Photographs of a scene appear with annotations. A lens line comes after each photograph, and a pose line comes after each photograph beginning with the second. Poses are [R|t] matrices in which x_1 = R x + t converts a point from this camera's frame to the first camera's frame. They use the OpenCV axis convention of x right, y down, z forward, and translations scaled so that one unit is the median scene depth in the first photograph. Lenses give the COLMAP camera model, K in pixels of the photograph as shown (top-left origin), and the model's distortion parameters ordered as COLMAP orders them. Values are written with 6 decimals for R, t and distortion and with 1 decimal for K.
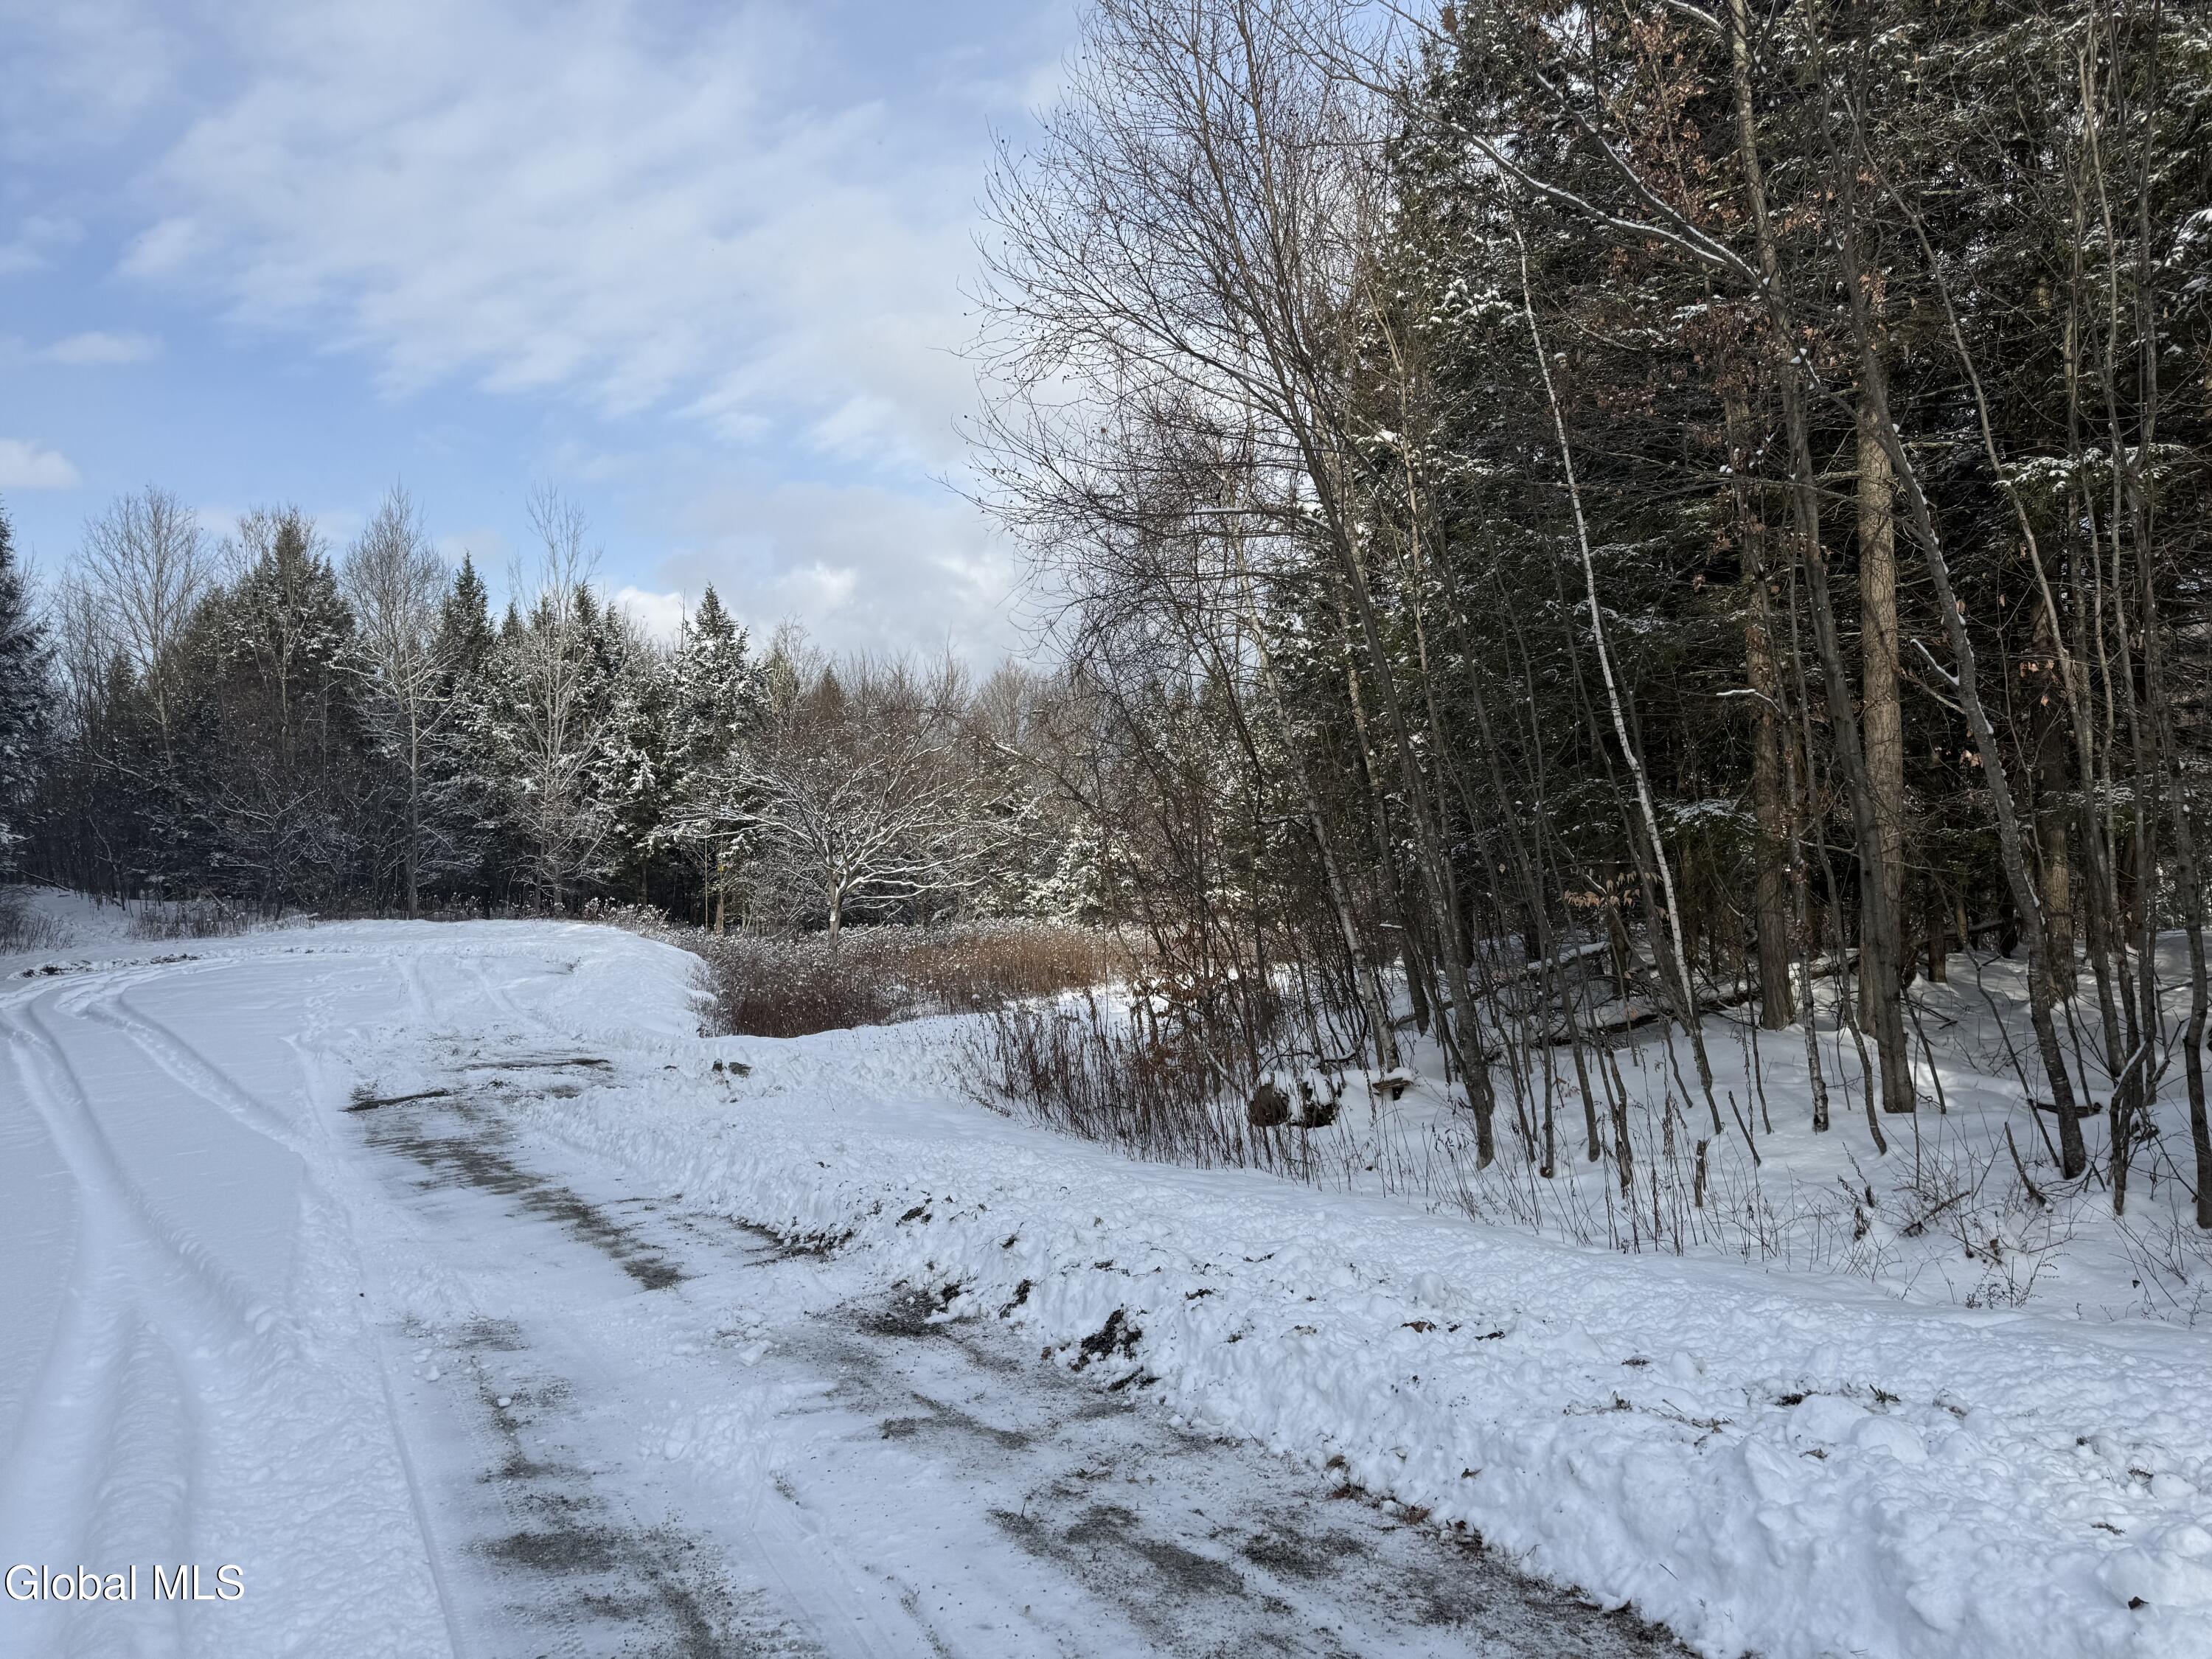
lens RADIAL K [[1552.4, 0, 1105.6], [0, 1552.4, 832.8], [0, 0, 1]] dist [-0.004614, -0.001973]
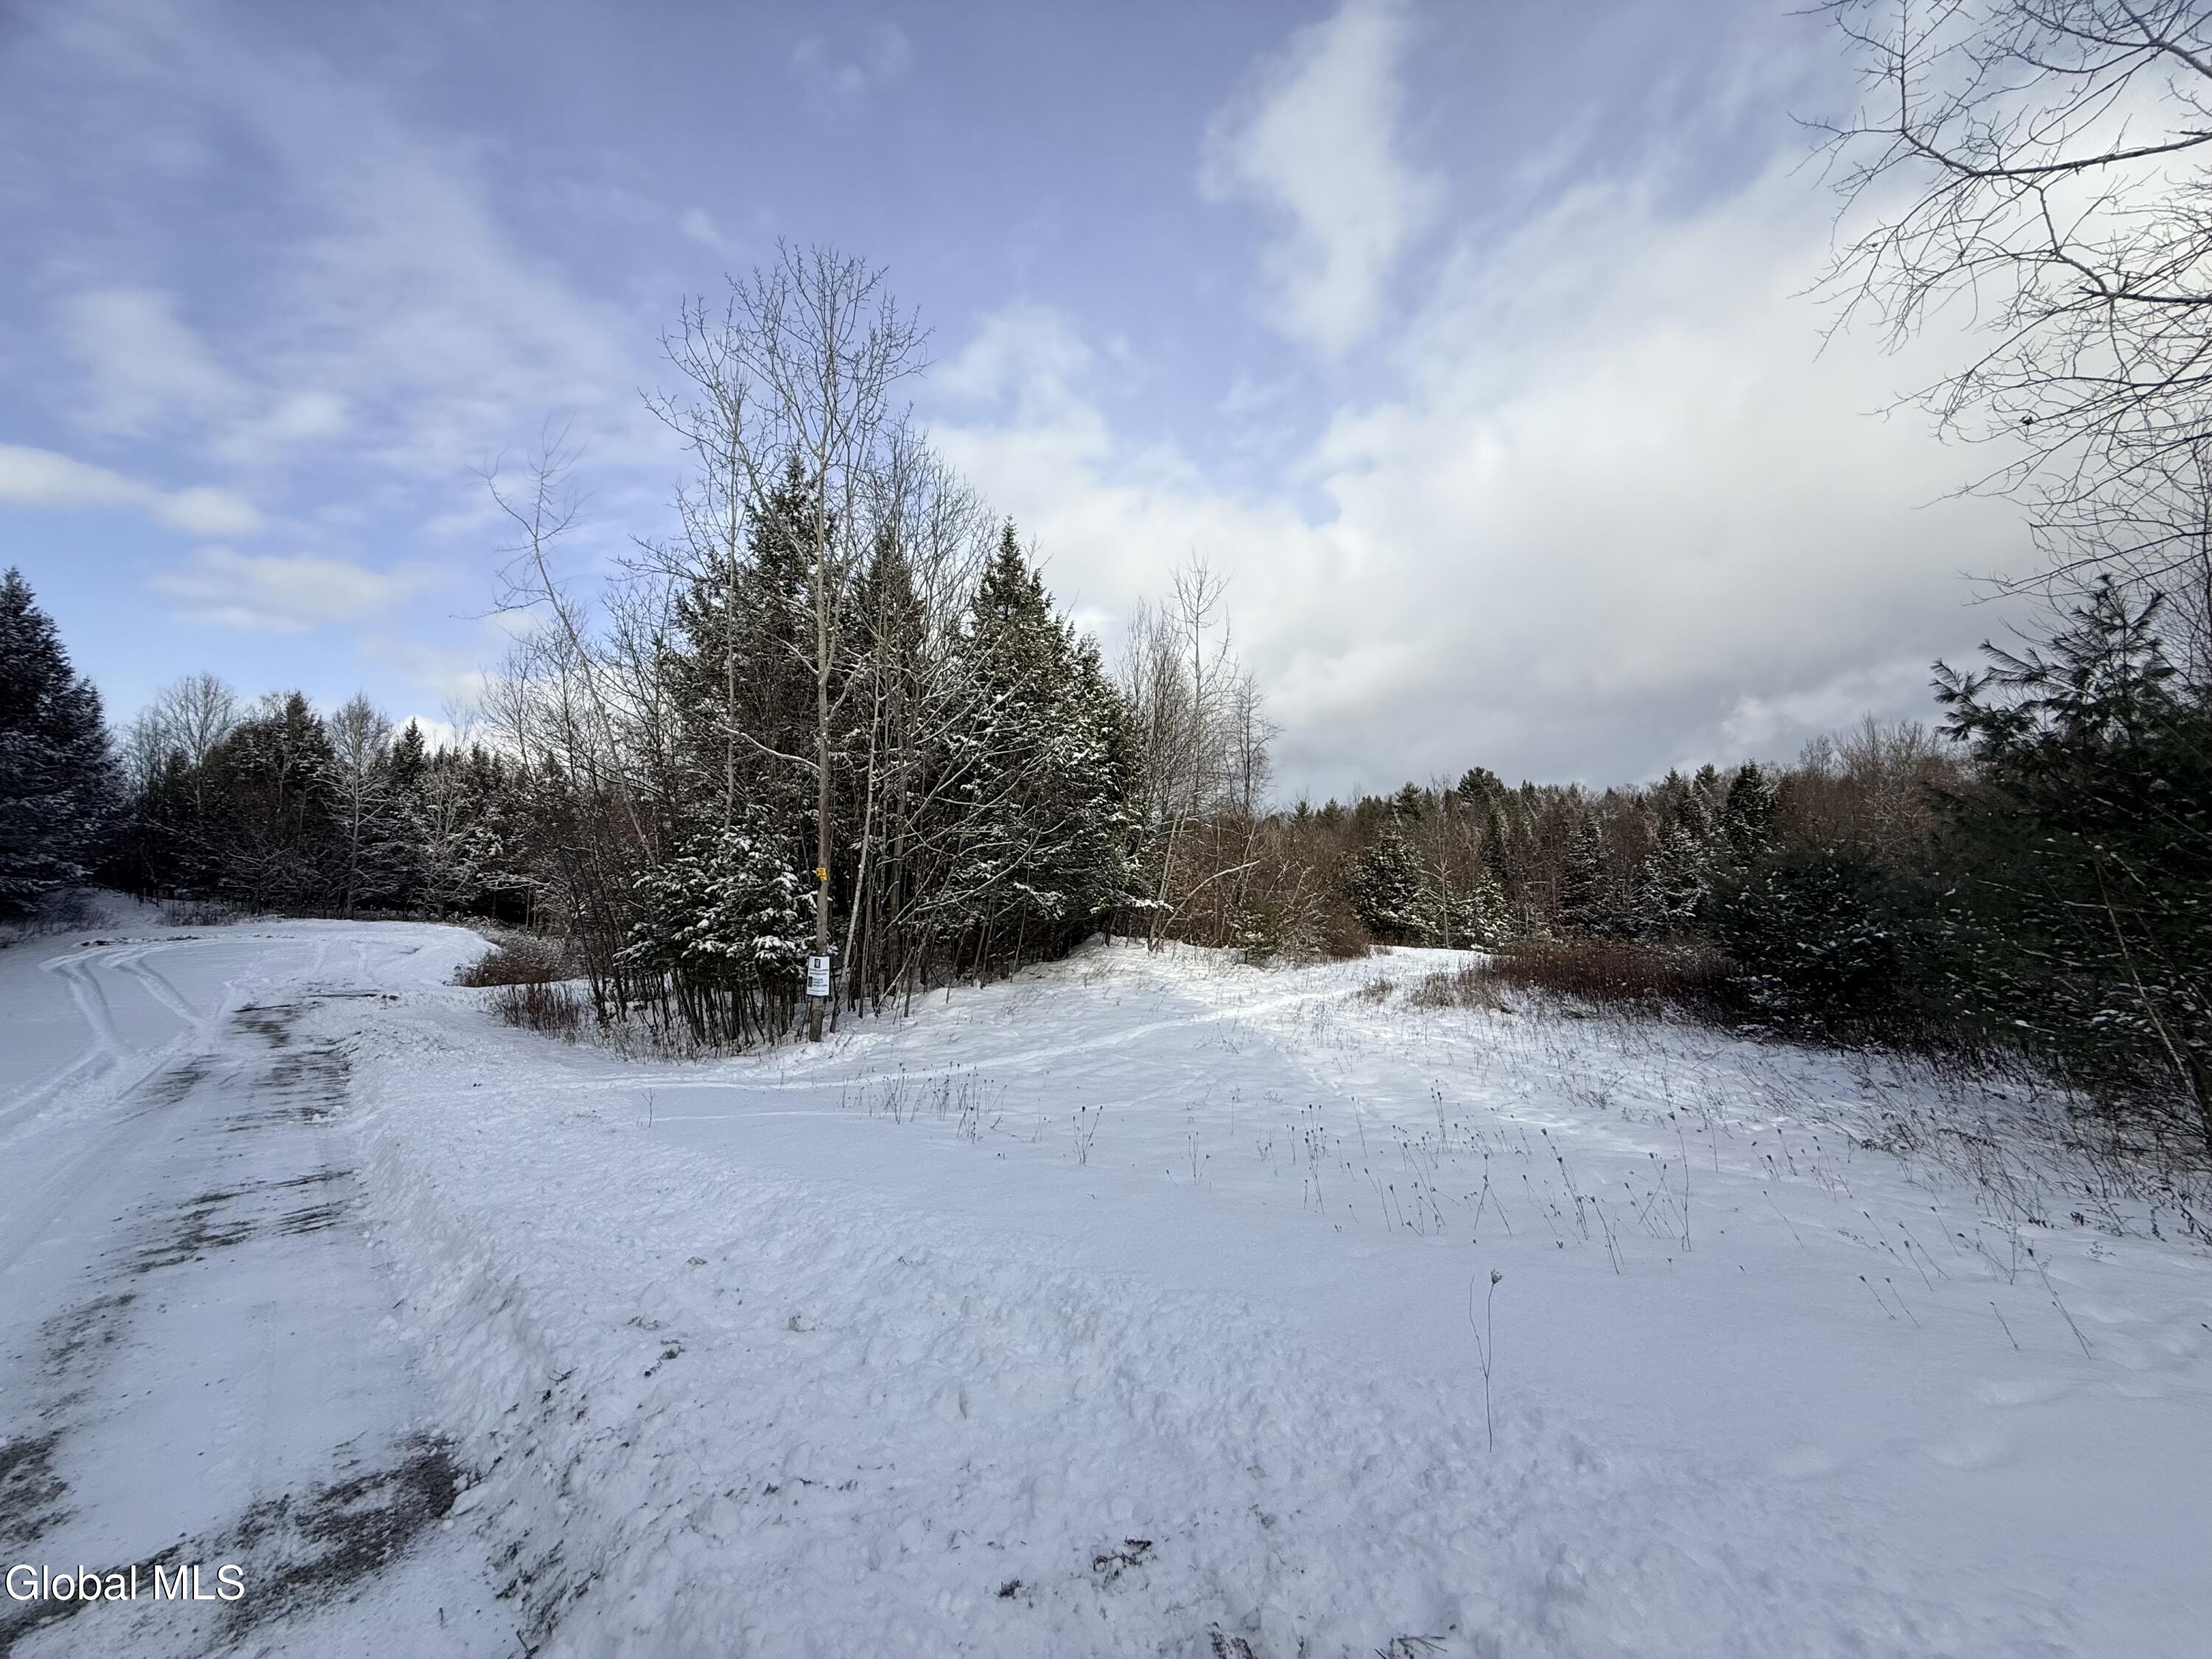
lens RADIAL K [[885.7, 0, 1107.4], [0, 885.7, 823.7], [0, 0, 1]] dist [0.000473, 0.000092]
pose [[0.969489, 0.065049, 0.236348, 0.171656], [-0.051195, 0.996617, -0.064295, -0.034558], [-0.239731, 0.050234, 0.969539, -0.246010]]
